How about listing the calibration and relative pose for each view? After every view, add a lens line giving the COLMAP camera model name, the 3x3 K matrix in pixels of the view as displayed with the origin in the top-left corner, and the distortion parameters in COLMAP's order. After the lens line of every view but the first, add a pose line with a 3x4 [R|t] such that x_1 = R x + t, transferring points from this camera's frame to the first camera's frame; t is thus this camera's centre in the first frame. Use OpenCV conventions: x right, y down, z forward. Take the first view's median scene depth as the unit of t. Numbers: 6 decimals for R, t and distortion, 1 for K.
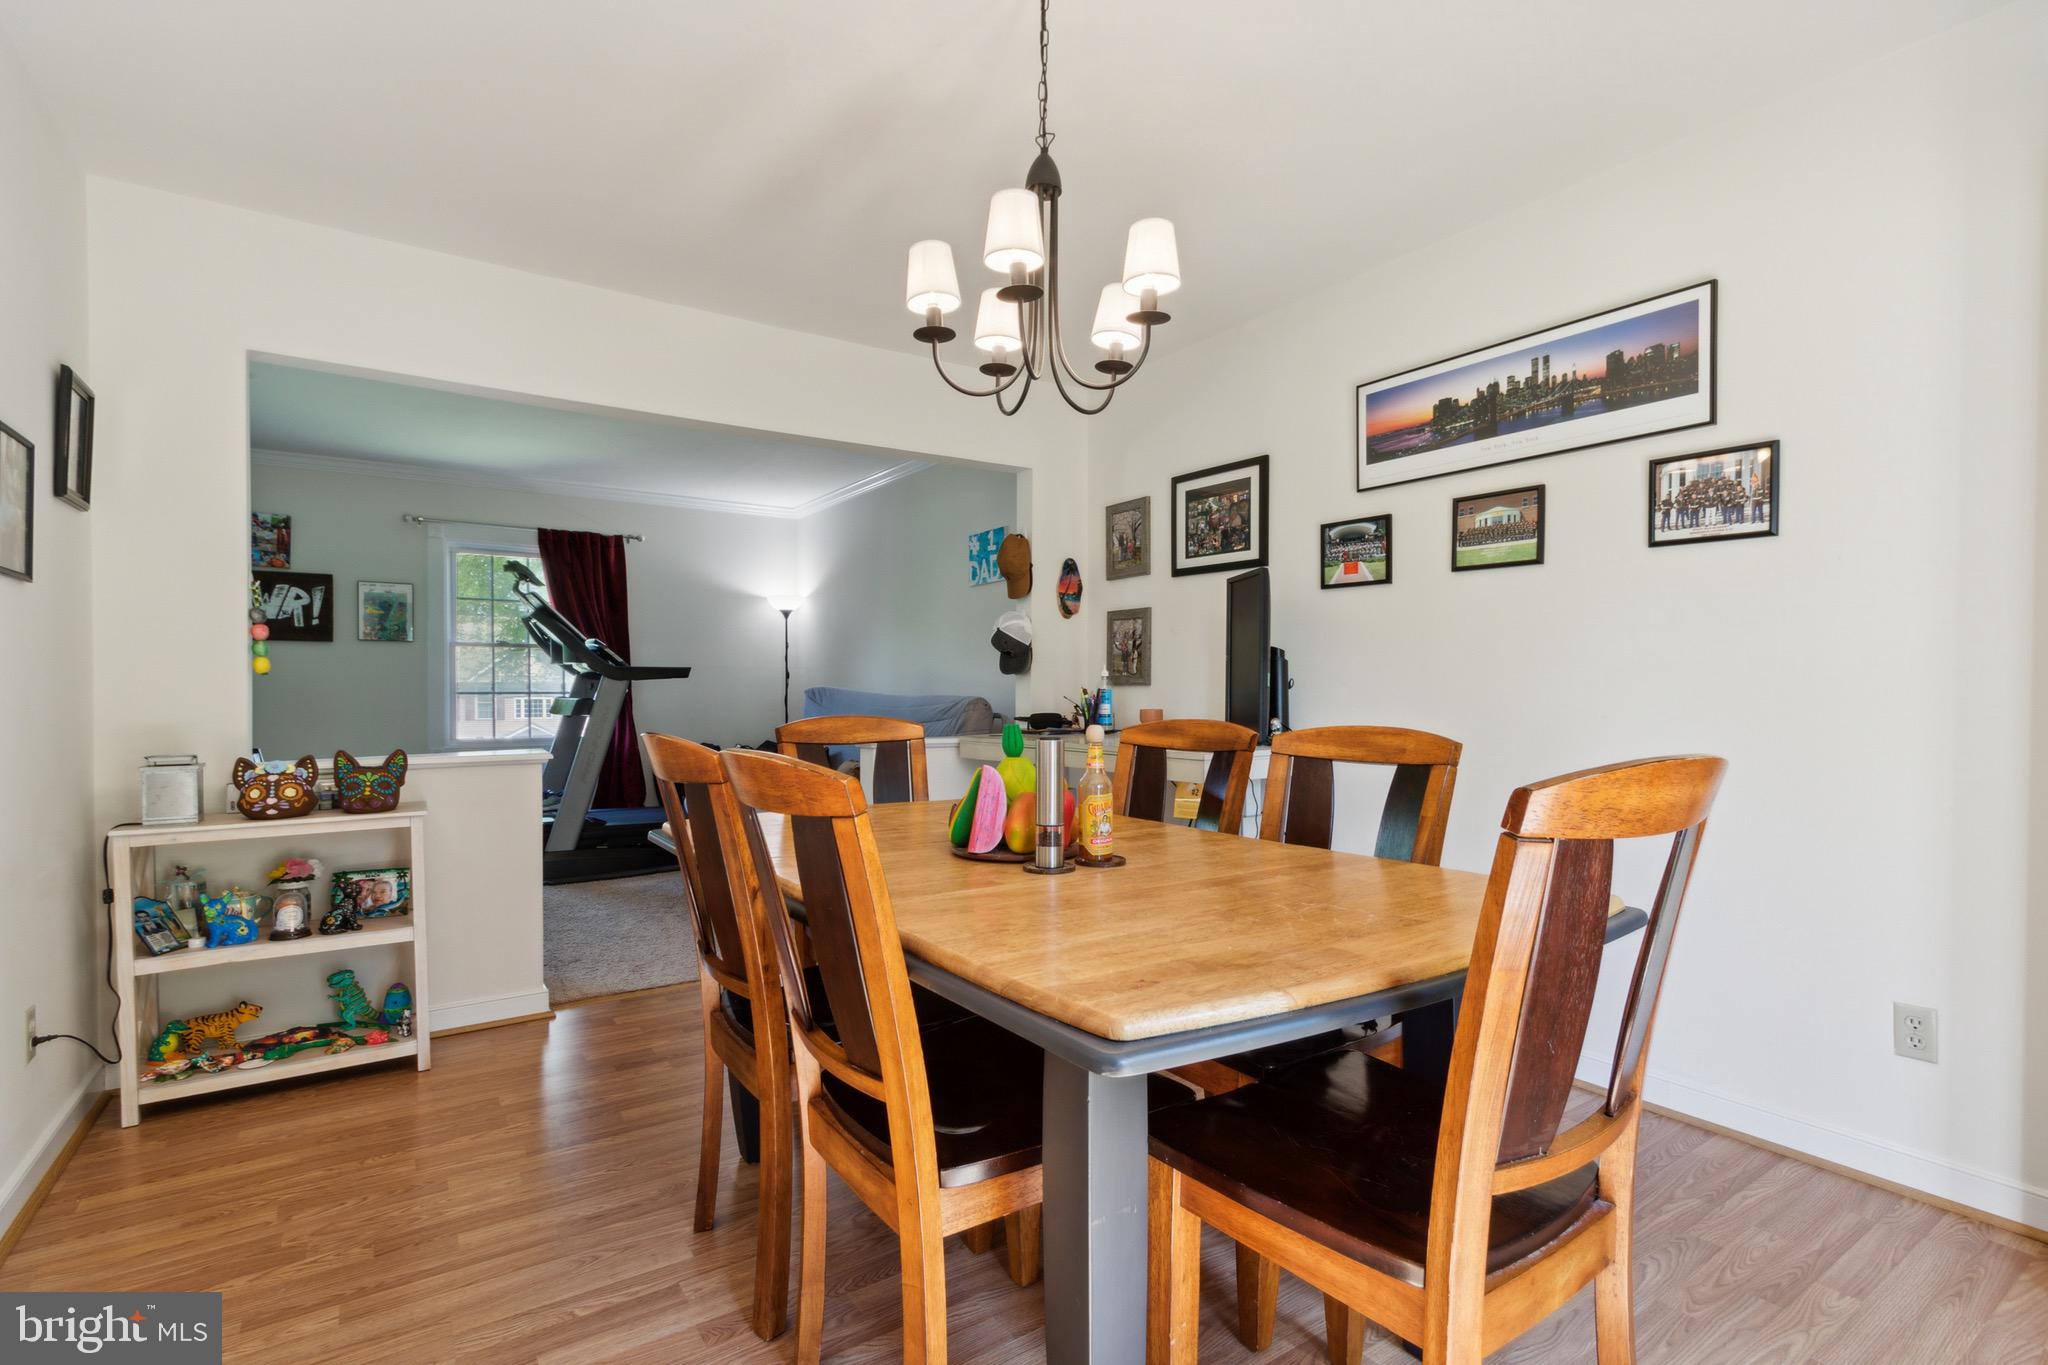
lens RADIAL K [[972.6, 0, 1015.0], [0, 972.6, 686.8], [0, 0, 1]] dist [0.005713, -0.002107]
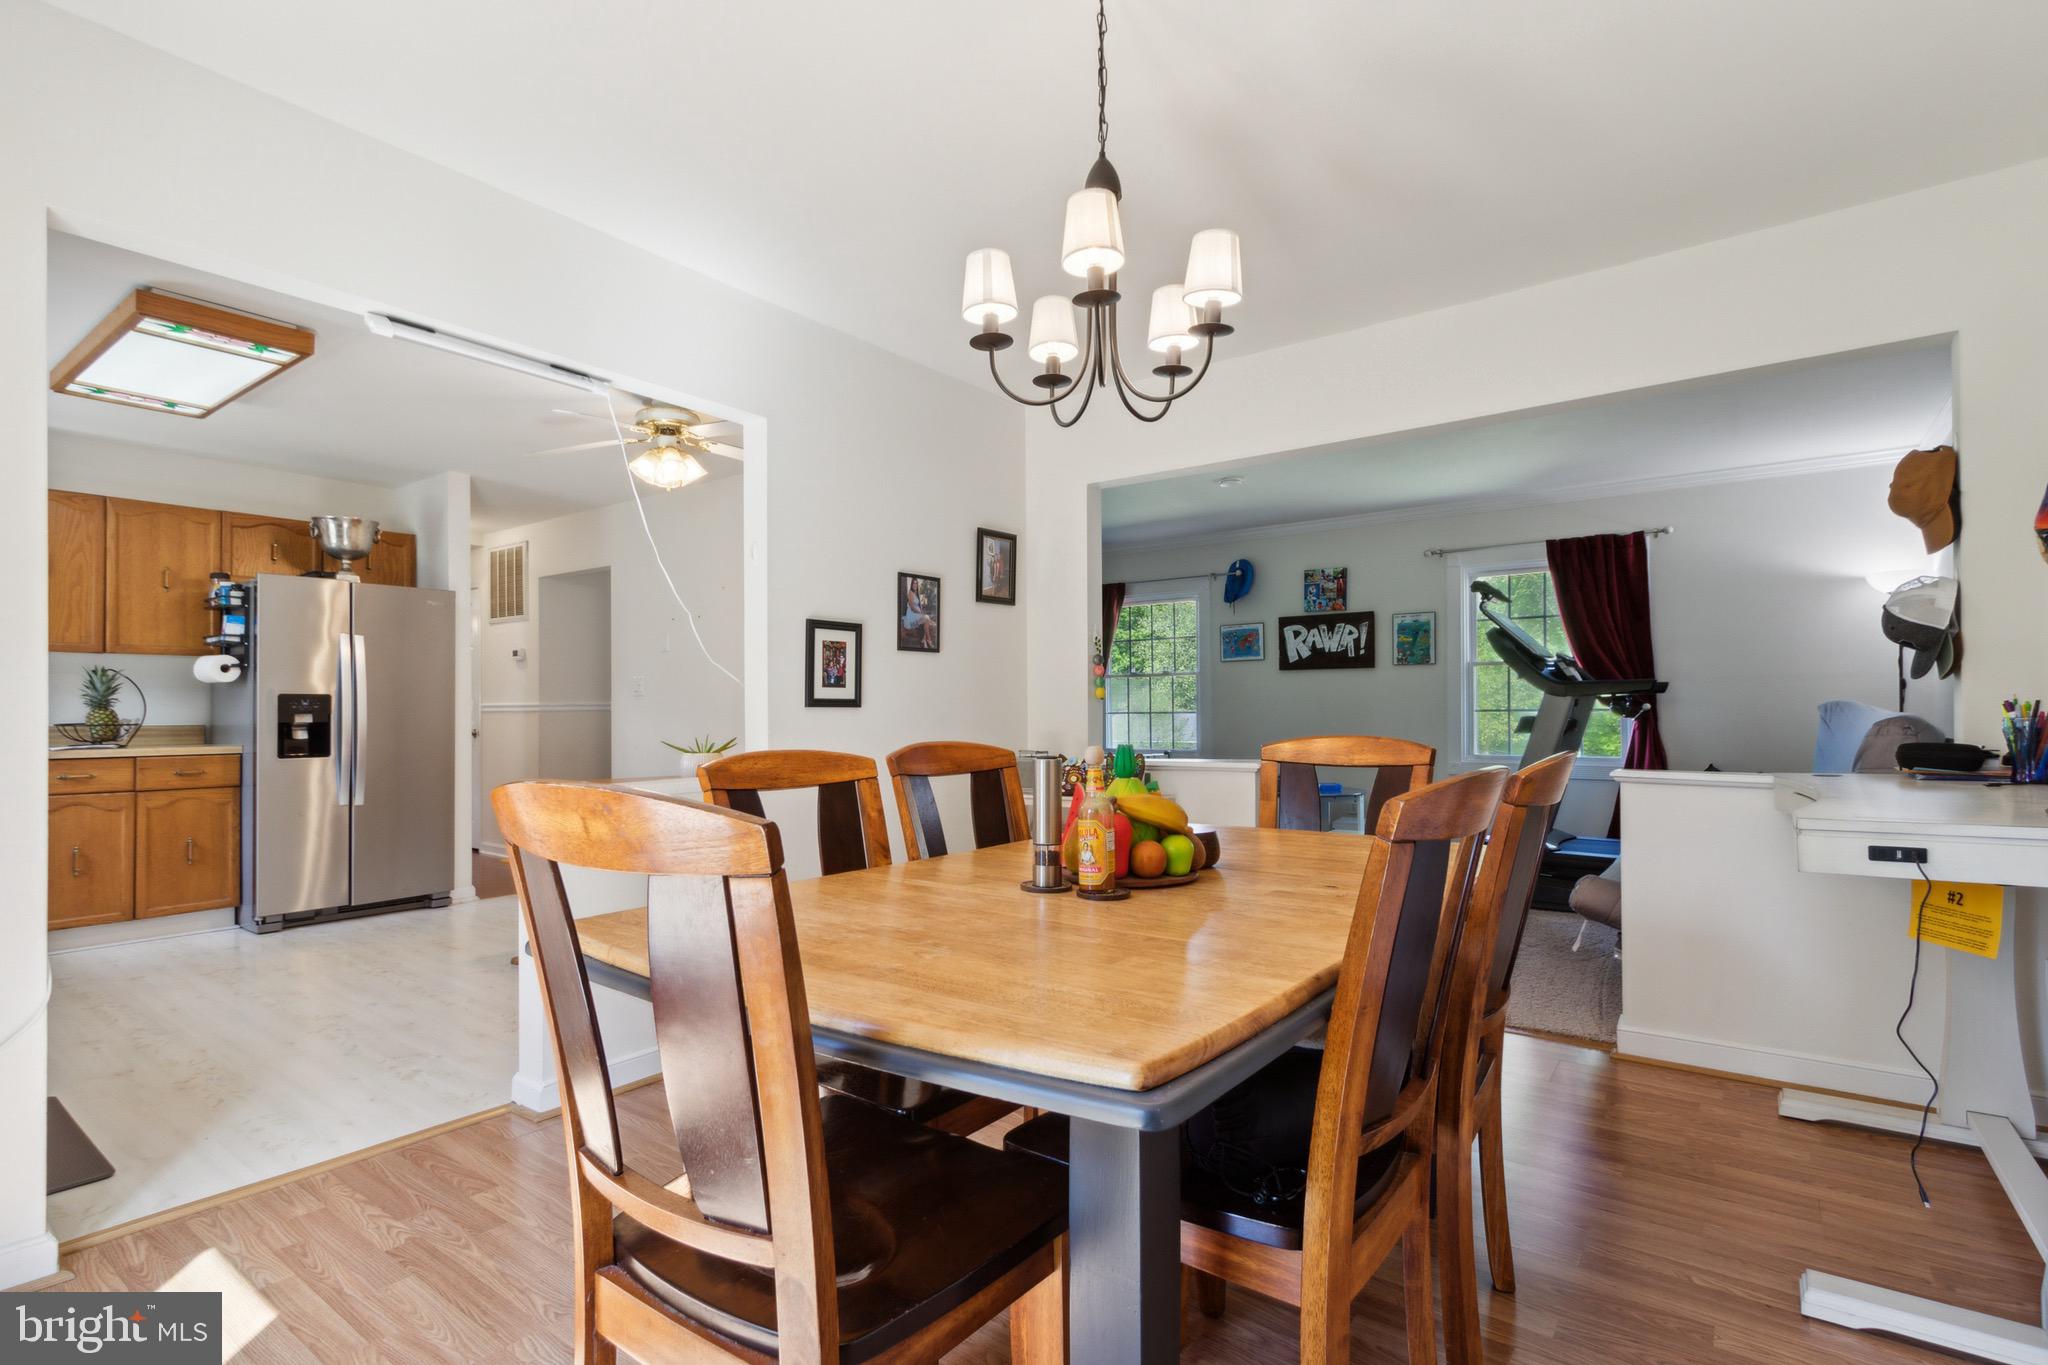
lens RADIAL K [[972.6, 0, 1007.8], [0, 972.6, 703.3], [0, 0, 1]] dist [0.005713, -0.002107]
pose [[0.339209, -0.009920, -0.940659, 0.500633], [0.008994, 0.999933, -0.007302, 0.003672], [0.940668, -0.005984, 0.339275, 0.332937]]
